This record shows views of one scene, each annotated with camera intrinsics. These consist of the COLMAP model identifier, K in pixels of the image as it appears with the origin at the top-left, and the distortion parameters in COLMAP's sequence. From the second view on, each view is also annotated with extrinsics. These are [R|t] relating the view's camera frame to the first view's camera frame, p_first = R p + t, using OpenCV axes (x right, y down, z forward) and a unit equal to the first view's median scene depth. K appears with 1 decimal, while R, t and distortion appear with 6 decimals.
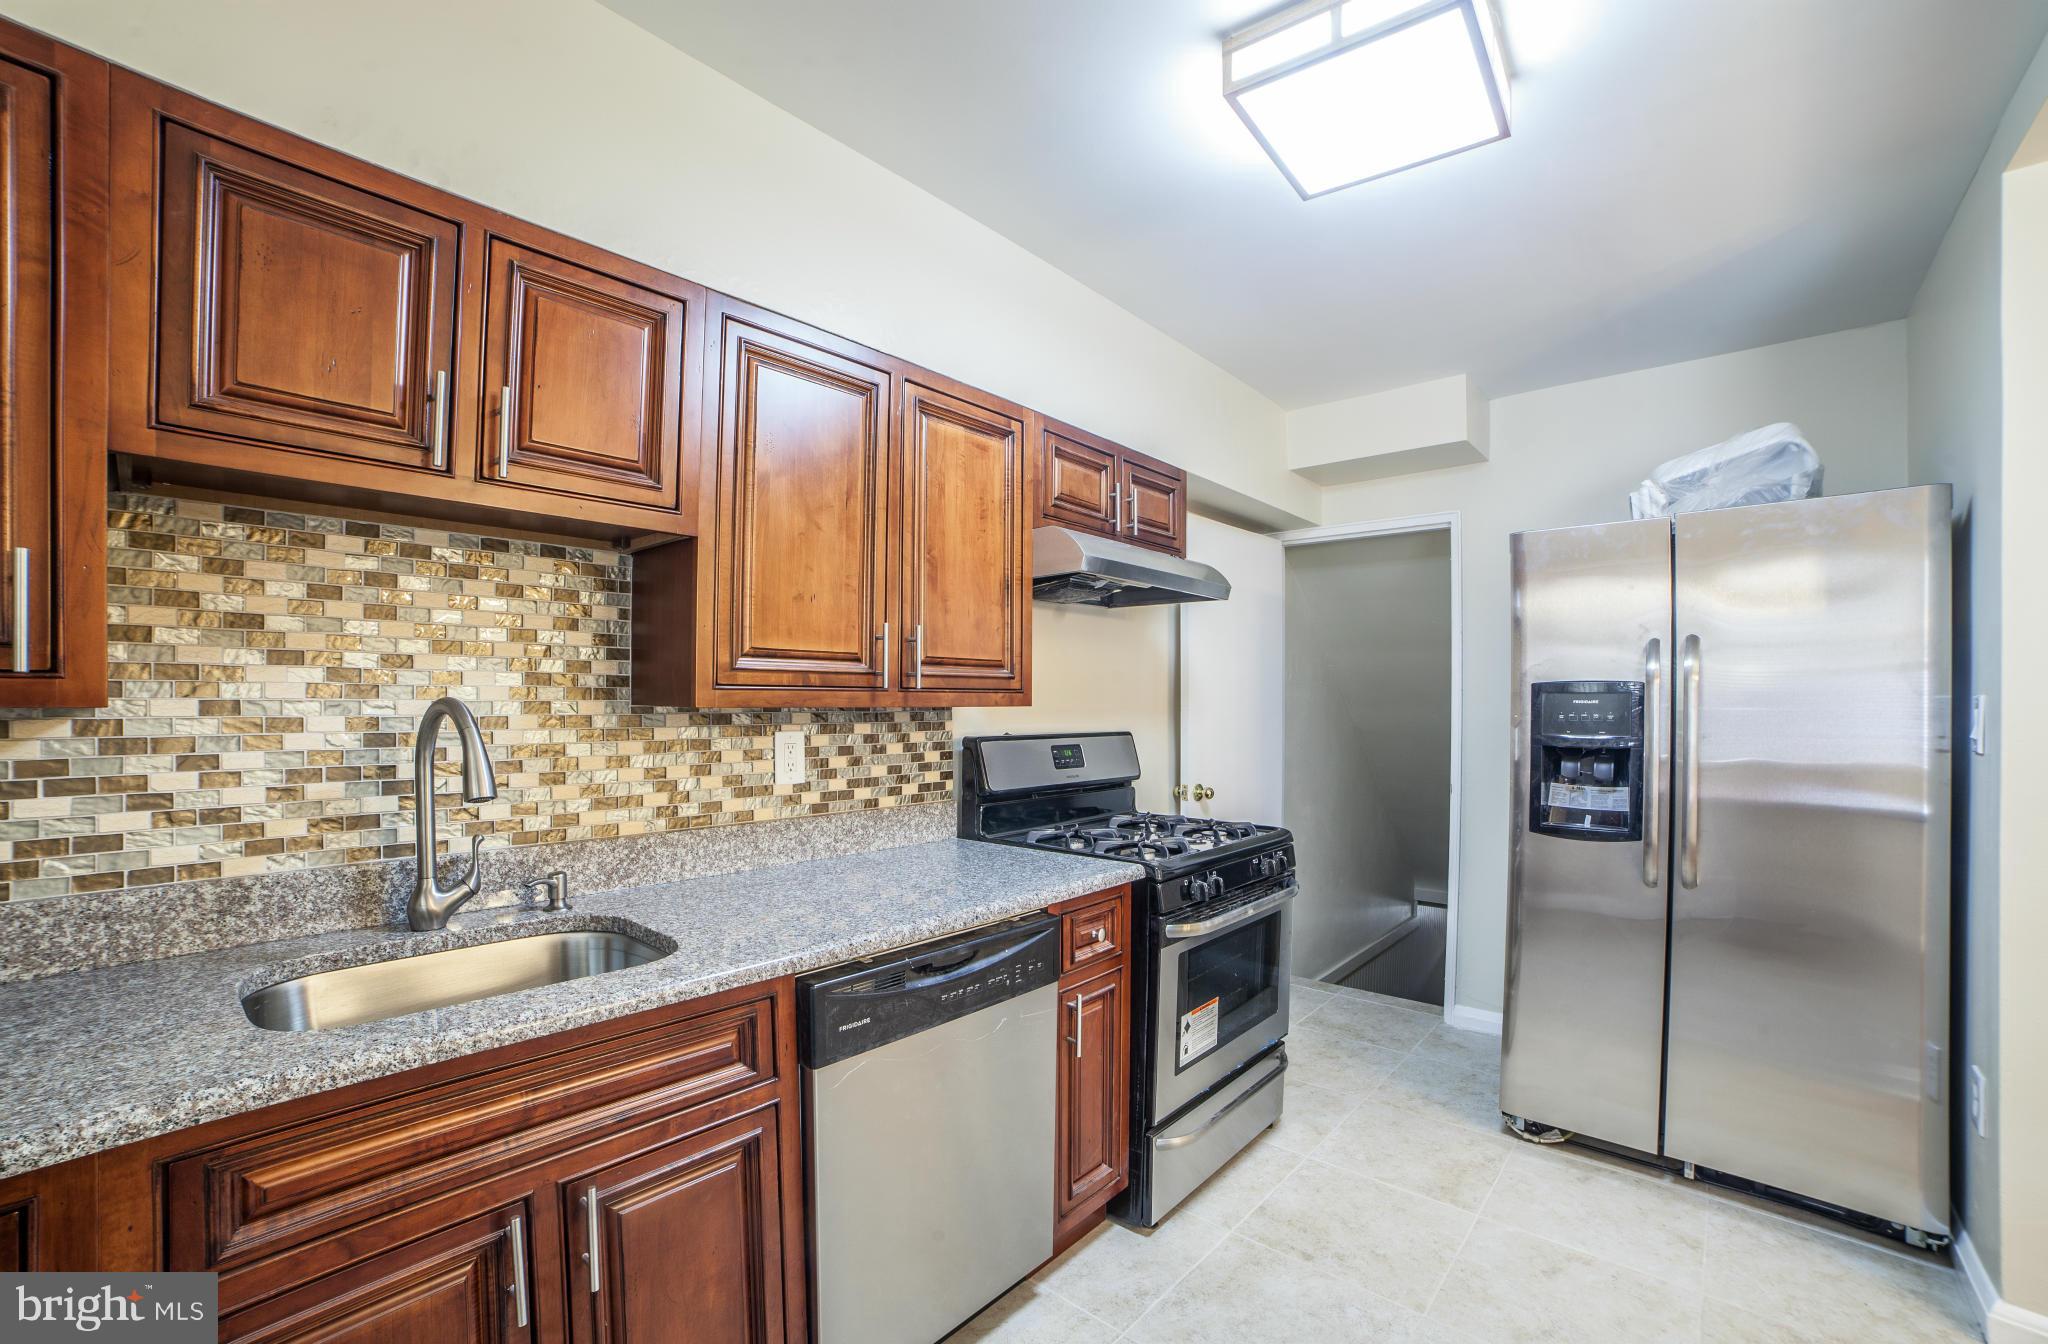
lens RADIAL K [[853.6, 0, 1029.6], [0, 853.6, 707.2], [0, 0, 1]] dist [-0.089904, 0.037603]
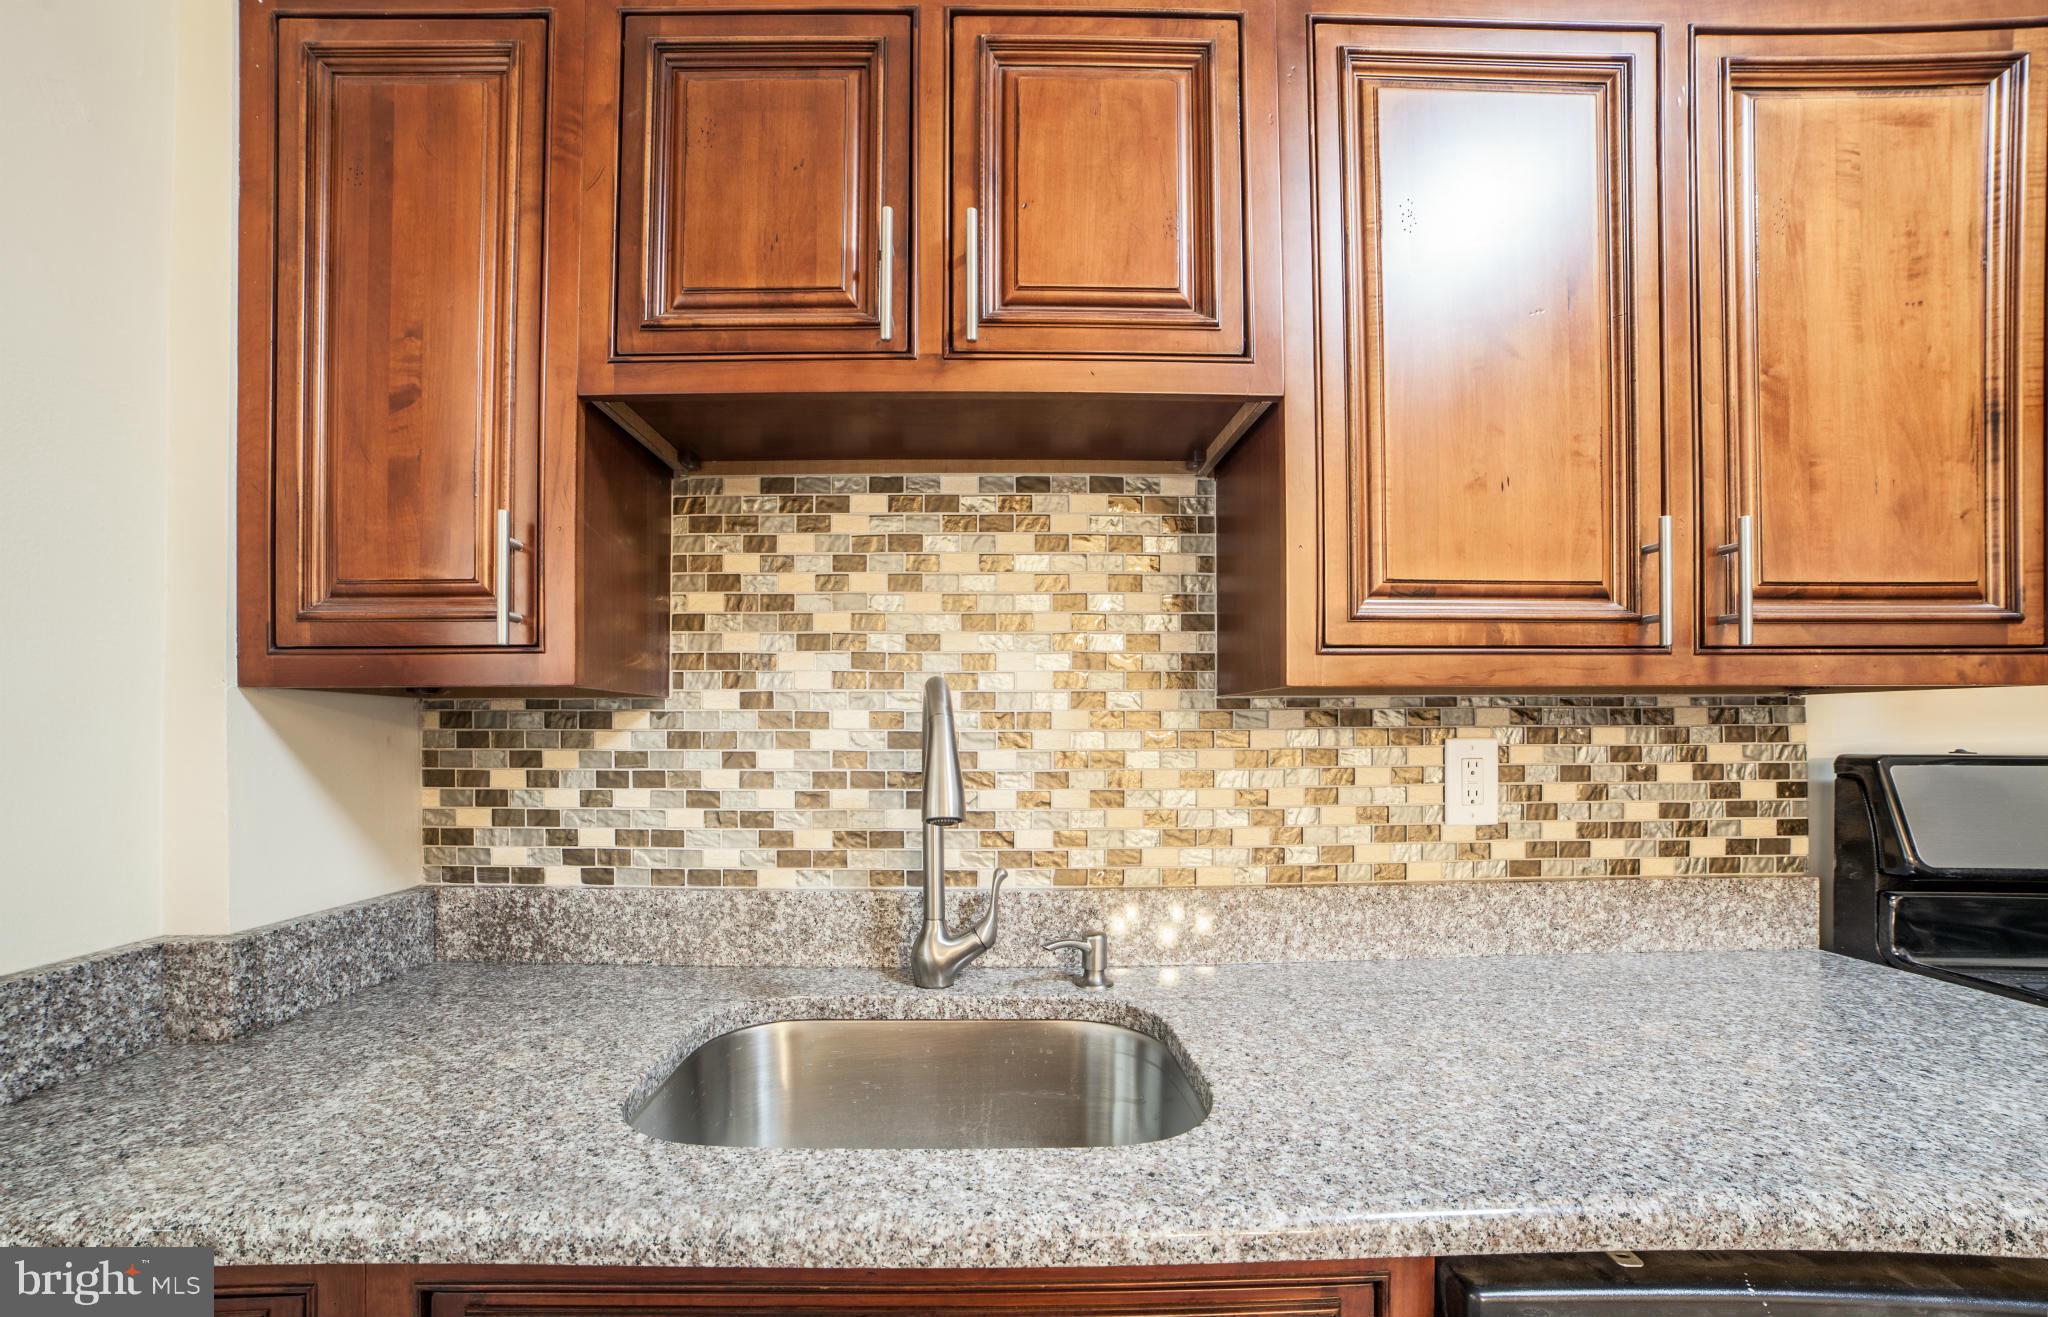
lens RADIAL K [[851.6, 0, 995.6], [0, 851.6, 747.3], [0, 0, 1]] dist [-0.101565, 0.037482]
pose [[0.678862, 0.002603, -0.734261, -0.108044], [0.002179, 0.999982, 0.005559, 0.041538], [0.734262, -0.005374, 0.678844, 0.471045]]
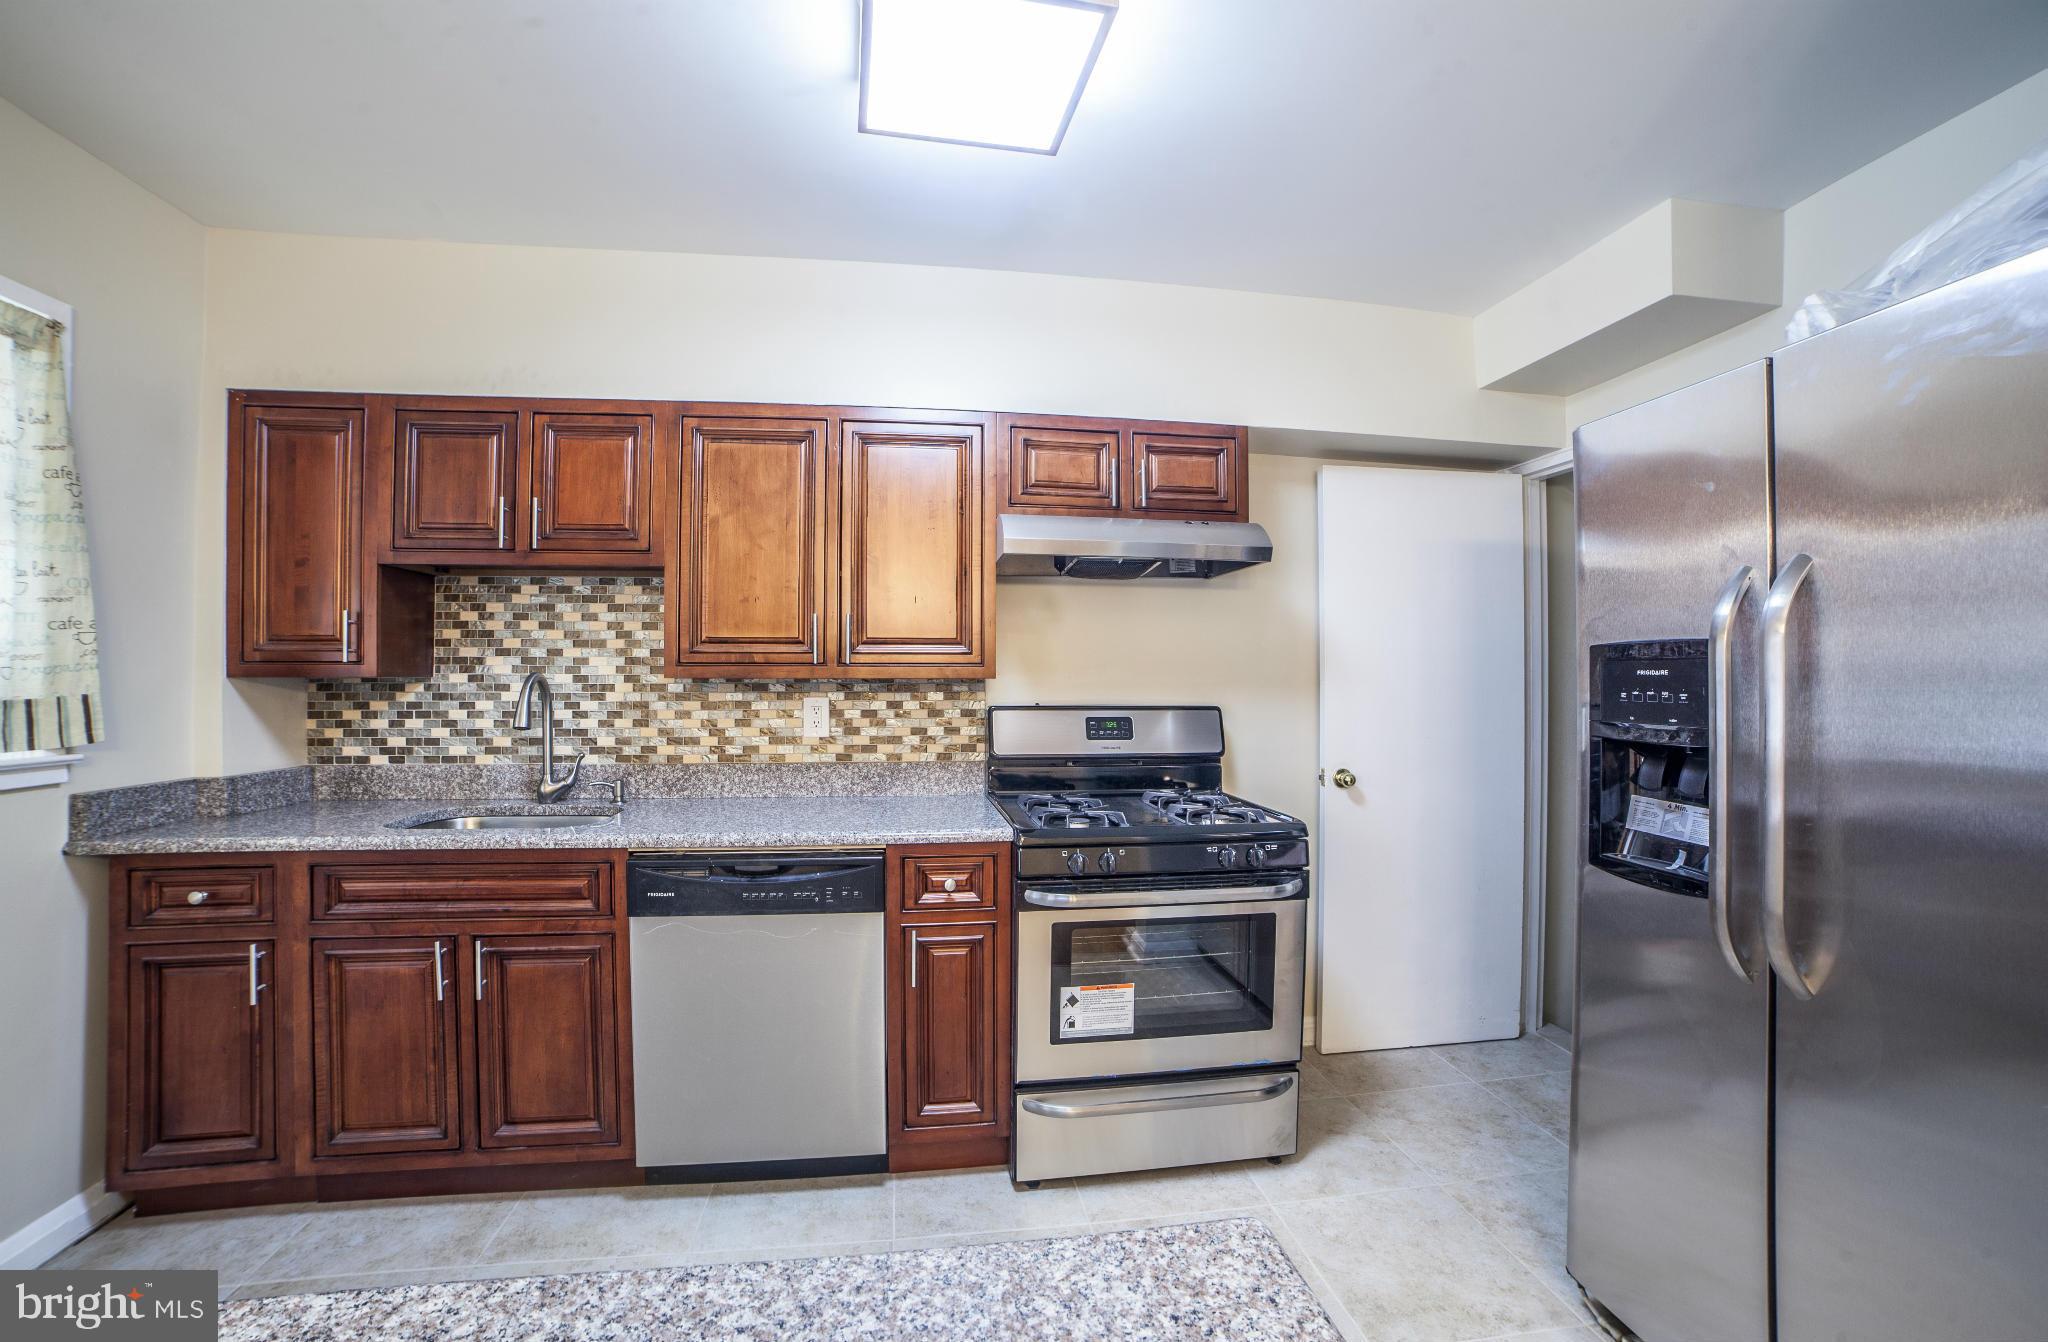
lens RADIAL K [[837.8, 0, 994.2], [0, 837.8, 678.8], [0, 0, 1]] dist [-0.060112, 0.028326]
pose [[0.754792, -0.000646, -0.655964, 1.084677], [-0.002536, 0.999989, -0.003902, 0.005186], [0.655960, 0.004609, 0.754782, 0.265781]]
